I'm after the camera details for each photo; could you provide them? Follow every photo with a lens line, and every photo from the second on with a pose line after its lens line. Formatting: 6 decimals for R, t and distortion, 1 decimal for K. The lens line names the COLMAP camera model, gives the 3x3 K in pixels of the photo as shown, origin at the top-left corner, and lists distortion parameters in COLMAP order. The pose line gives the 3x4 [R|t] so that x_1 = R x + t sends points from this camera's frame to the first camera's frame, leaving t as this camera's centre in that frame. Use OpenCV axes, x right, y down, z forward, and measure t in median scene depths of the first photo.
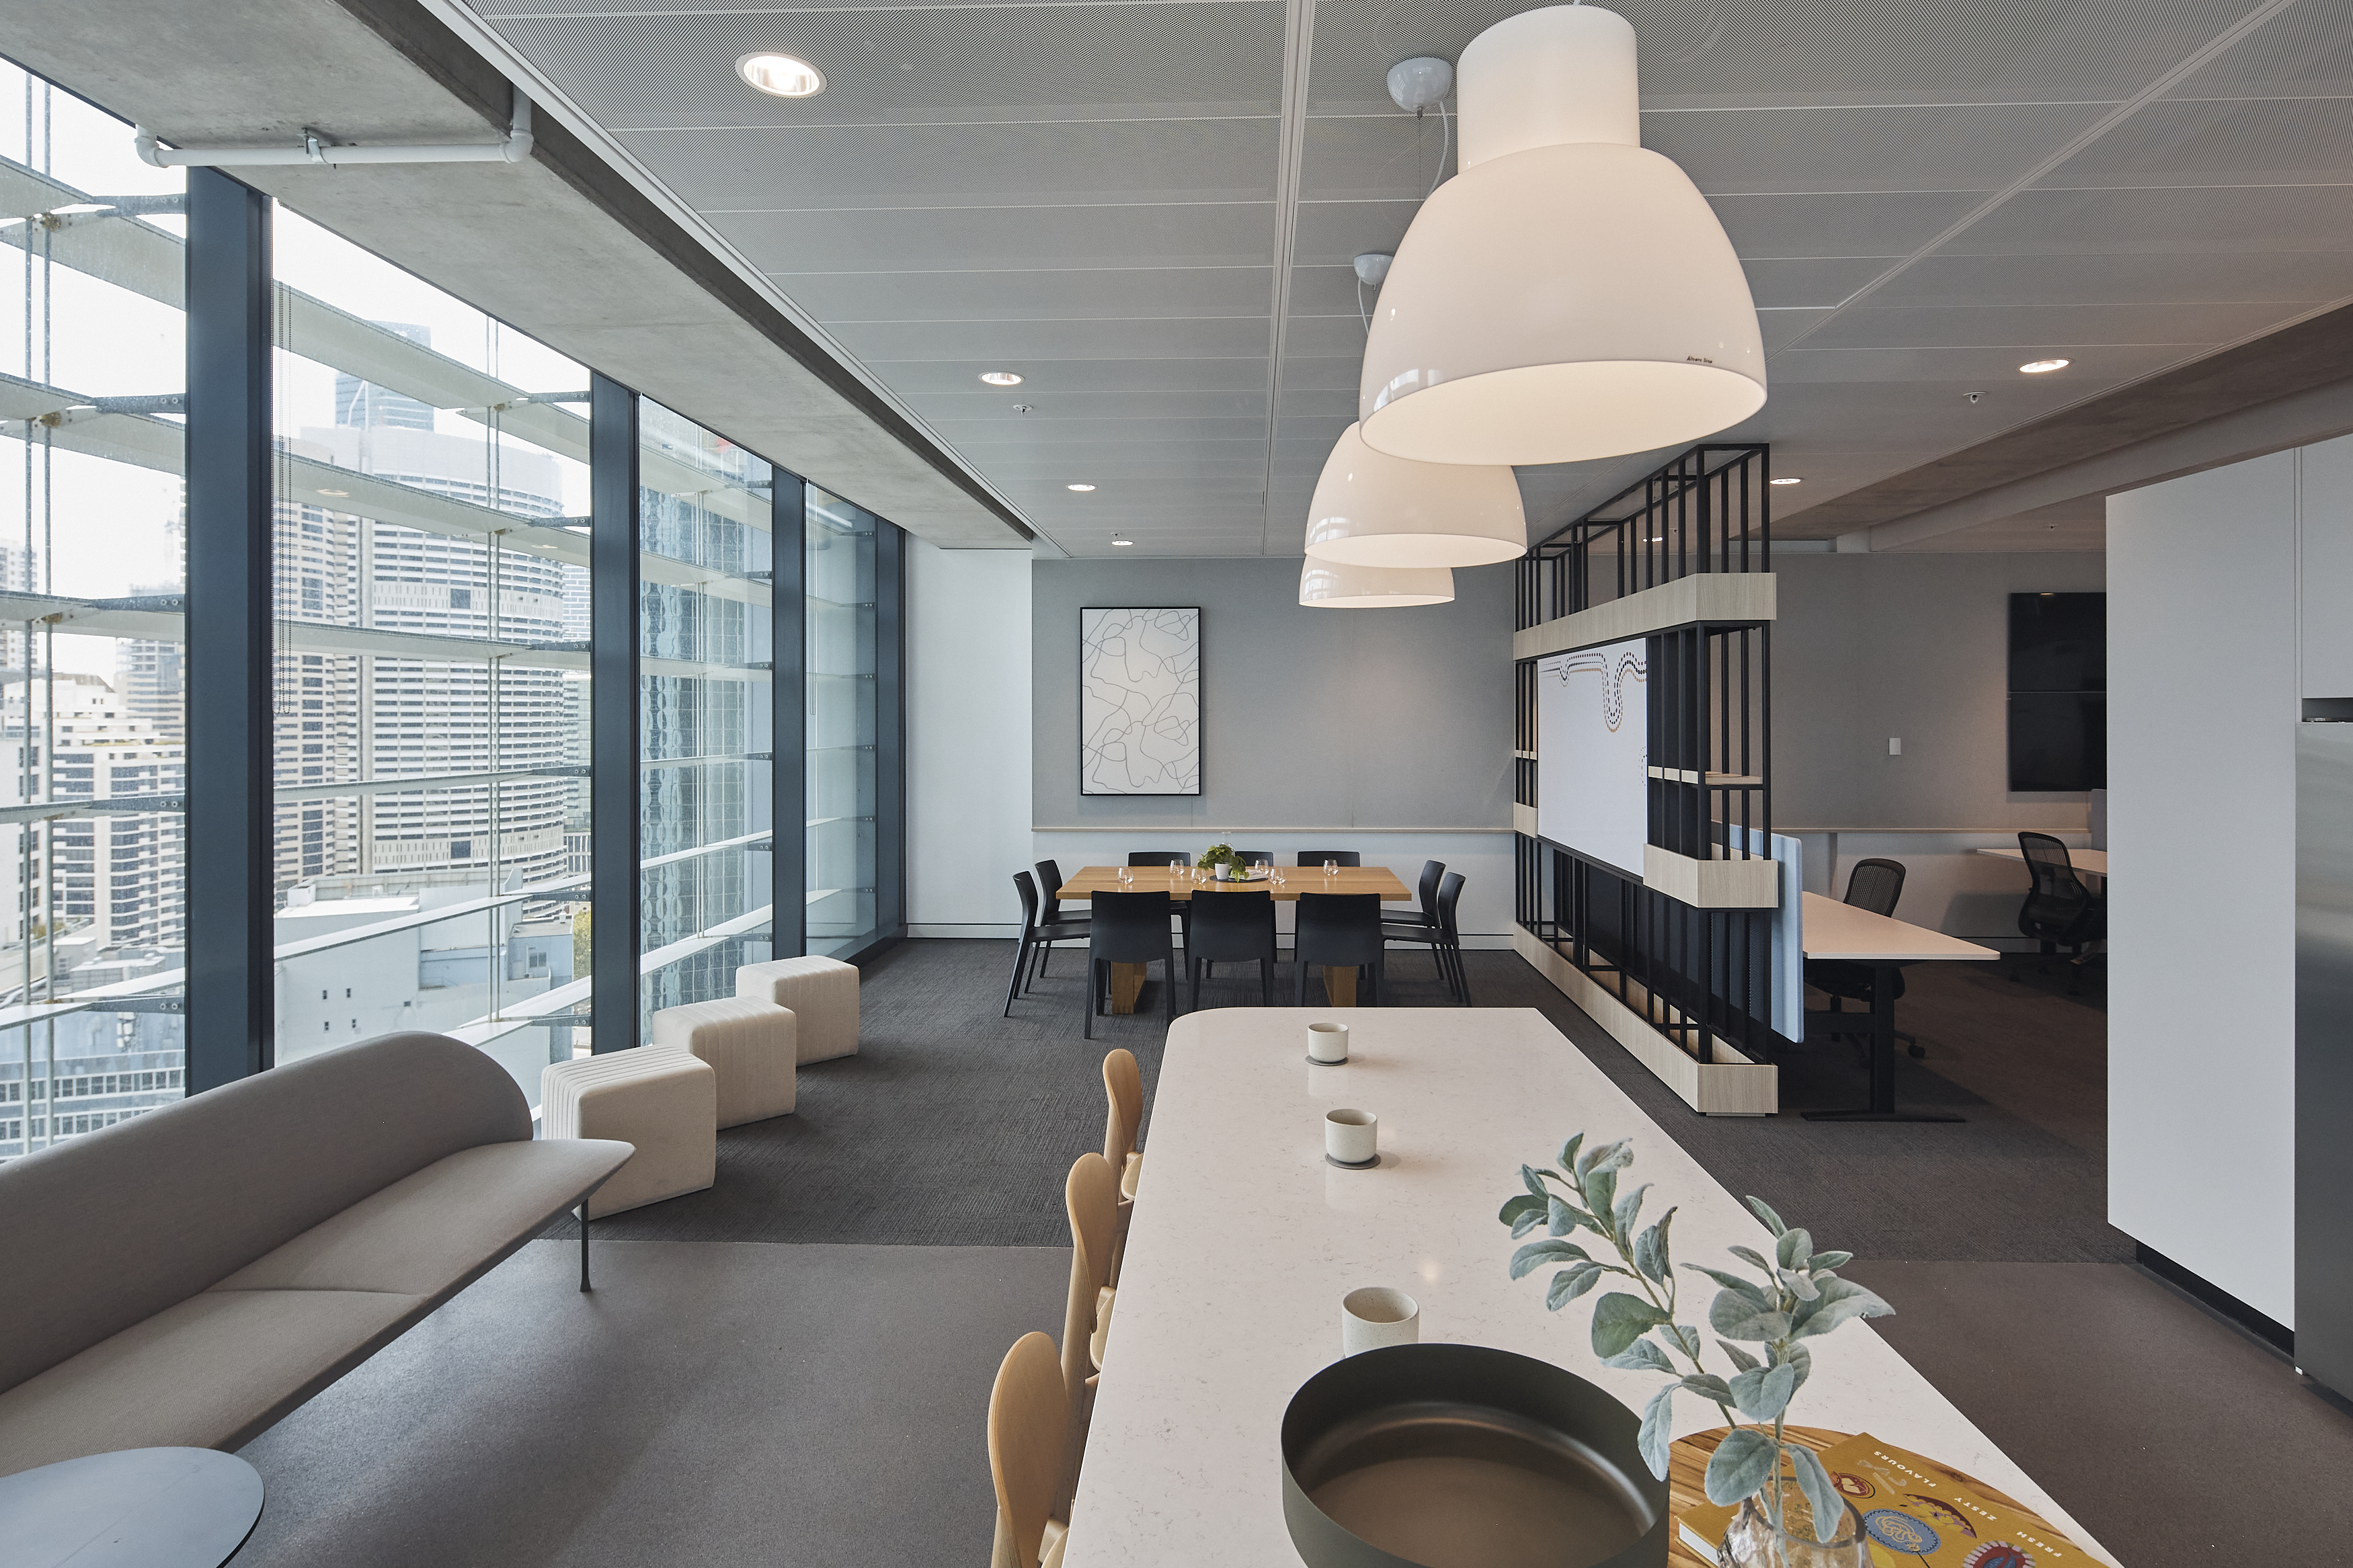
lens RADIAL K [[1172.9, 0, 1175.9], [0, 1172.9, 778.3], [0, 0, 1]] dist [0.000300, 0.000062]
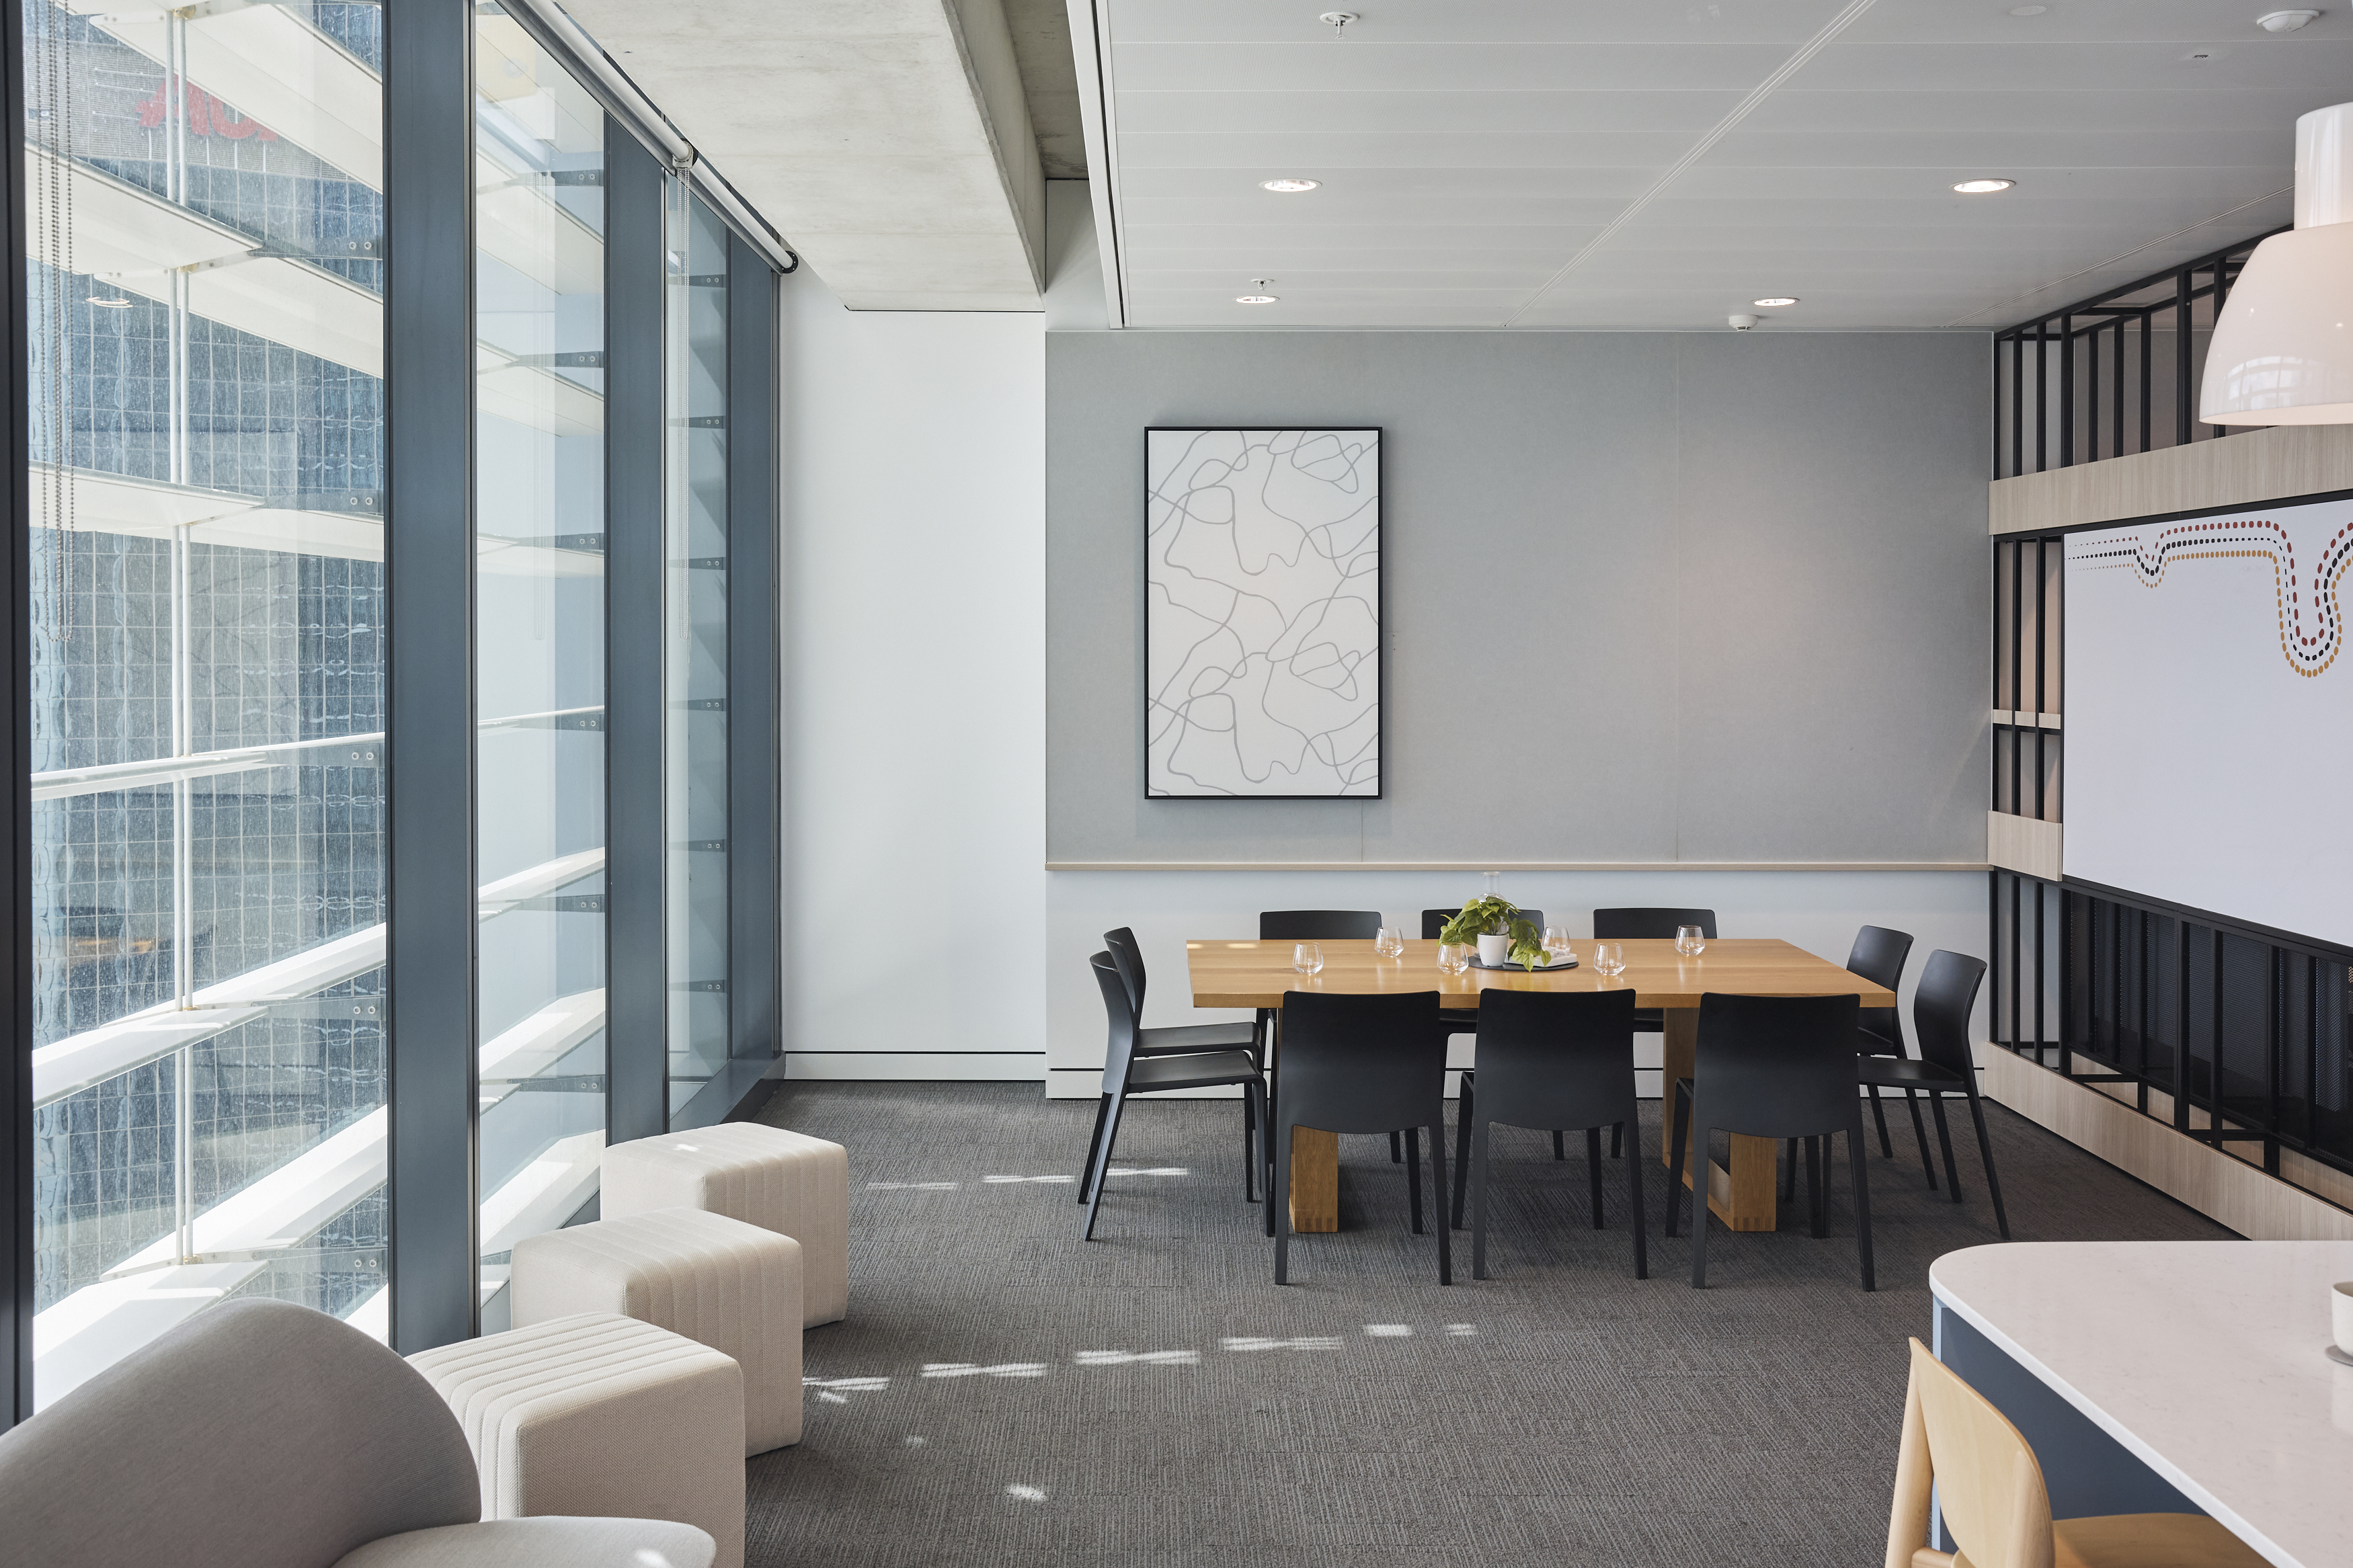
lens RADIAL K [[2266.4, 0, 1176.3], [0, 2266.4, 779.4], [0, 0, 1]] dist [-0.041147, 0.000000]
pose [[0.999616, -0.001750, 0.027648, -0.099704], [0.001536, 0.999969, 0.007758, -0.001471], [-0.027661, -0.007713, 0.999588, 0.023288]]
